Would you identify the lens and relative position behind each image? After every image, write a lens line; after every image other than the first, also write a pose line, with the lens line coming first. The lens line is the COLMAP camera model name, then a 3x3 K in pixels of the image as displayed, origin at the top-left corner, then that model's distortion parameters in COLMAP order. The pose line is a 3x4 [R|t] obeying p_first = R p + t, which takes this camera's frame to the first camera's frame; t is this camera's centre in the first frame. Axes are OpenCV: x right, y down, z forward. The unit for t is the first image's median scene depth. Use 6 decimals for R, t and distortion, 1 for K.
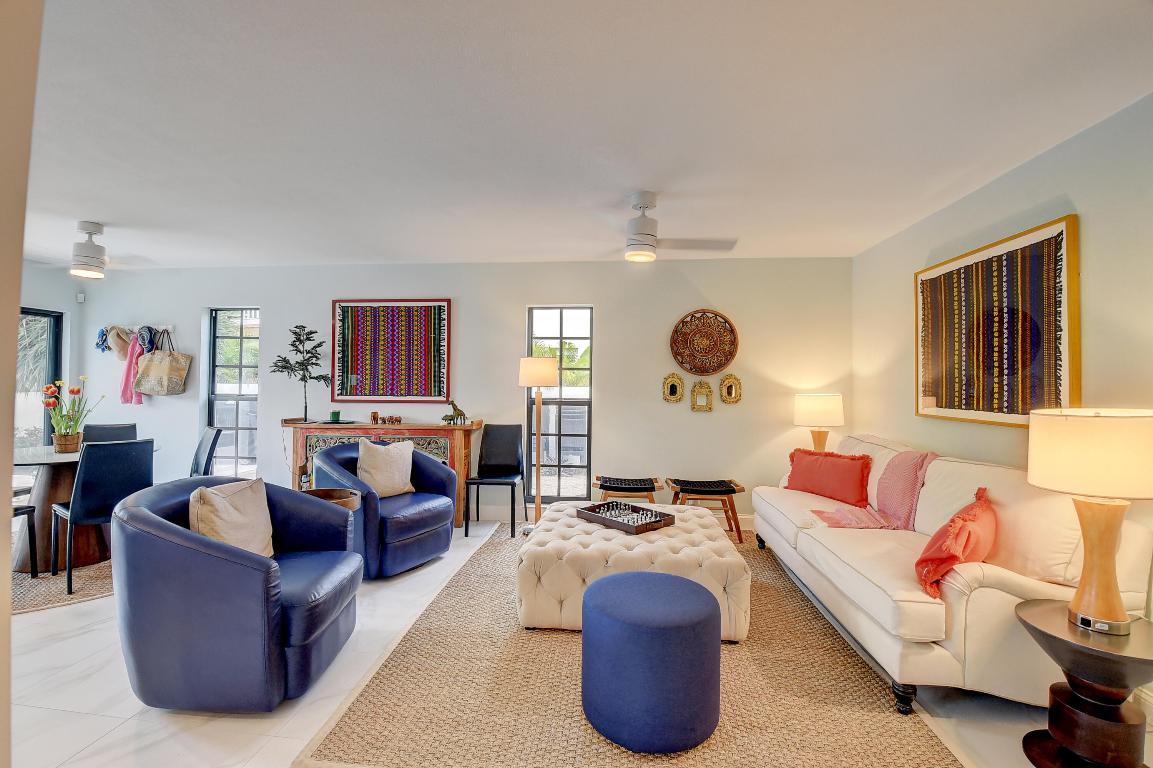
lens RADIAL K [[506.1, 0, 569.6], [0, 506.1, 372.5], [0, 0, 1]] dist [-0.016595, -0.006419]
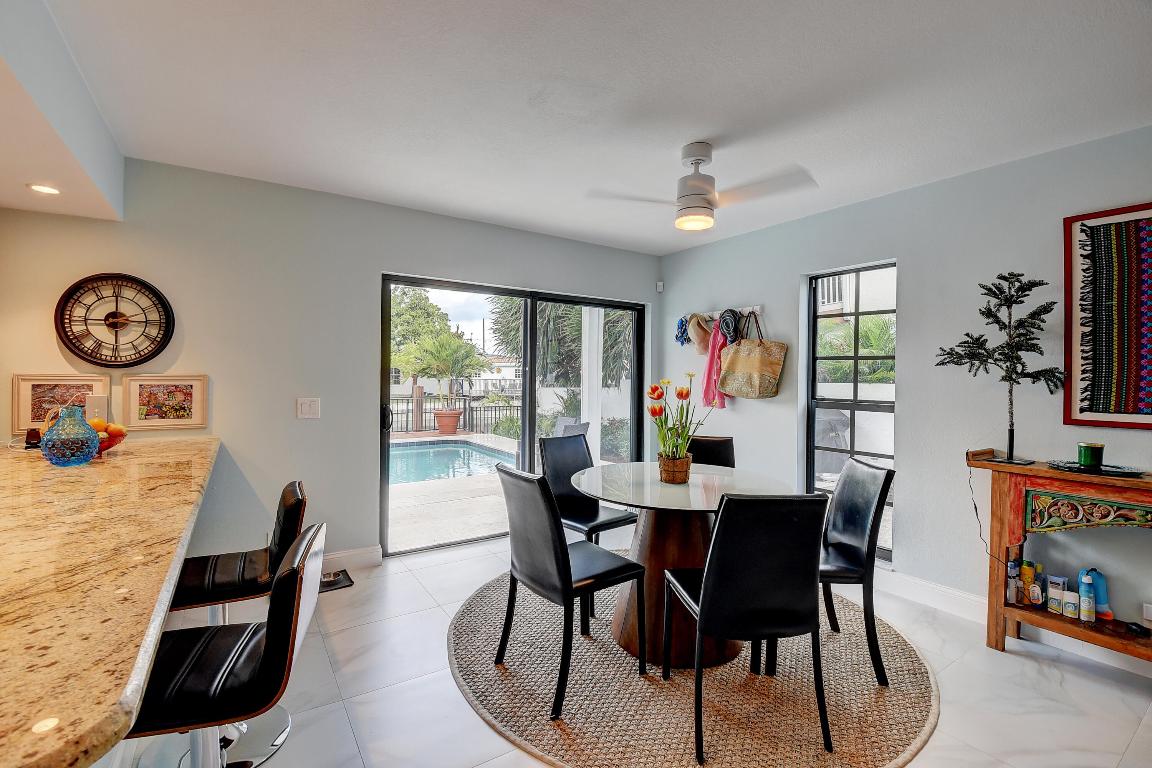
lens RADIAL K [[505.6, 0, 569.3], [0, 505.6, 375.2], [0, 0, 1]] dist [-0.016595, -0.006419]
pose [[0.621251, 0.000016, -0.783612, -0.400834], [0.007069, 0.999959, 0.005625, 0.004543], [0.783580, -0.009034, 0.621226, 0.321828]]
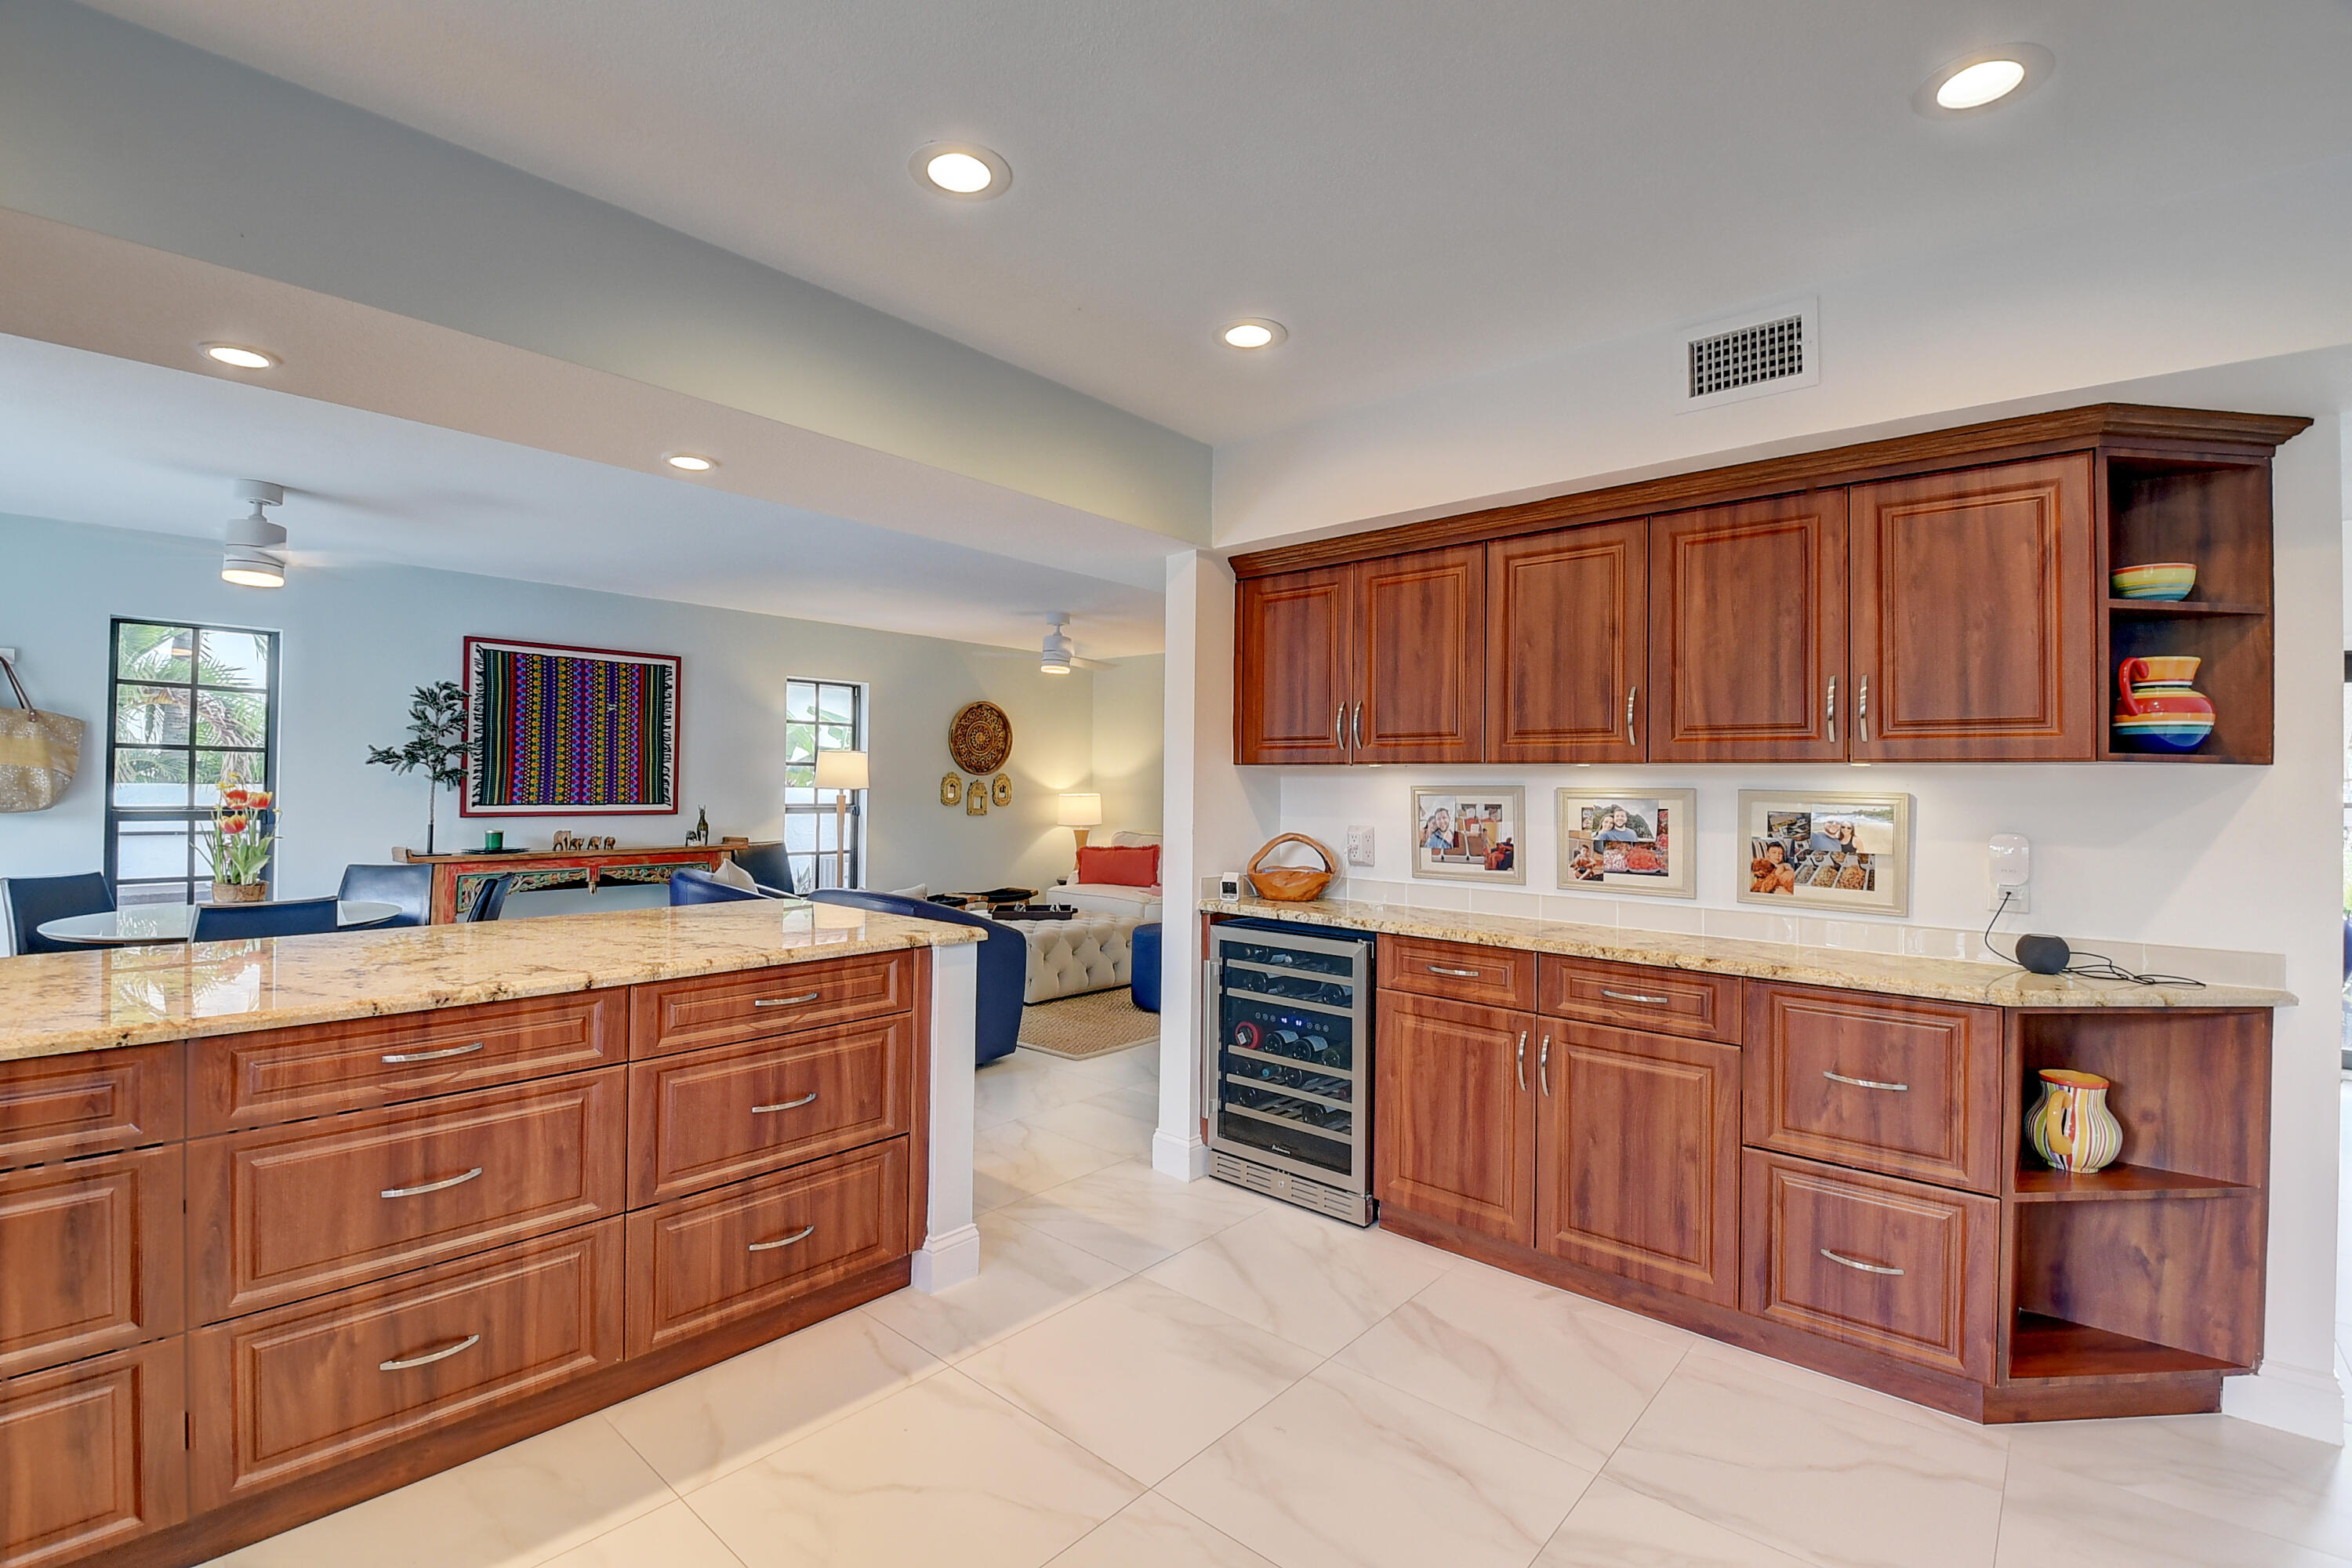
lens RADIAL K [[1032.3, 0, 1190.4], [0, 1032.3, 765.5], [0, 0, 1]] dist [-0.016595, -0.006419]
pose [[0.568240, 0.013778, 0.822747, -0.965608], [-0.020268, 0.999791, -0.002744, -0.012650], [-0.822613, -0.015116, 0.568401, -0.325288]]
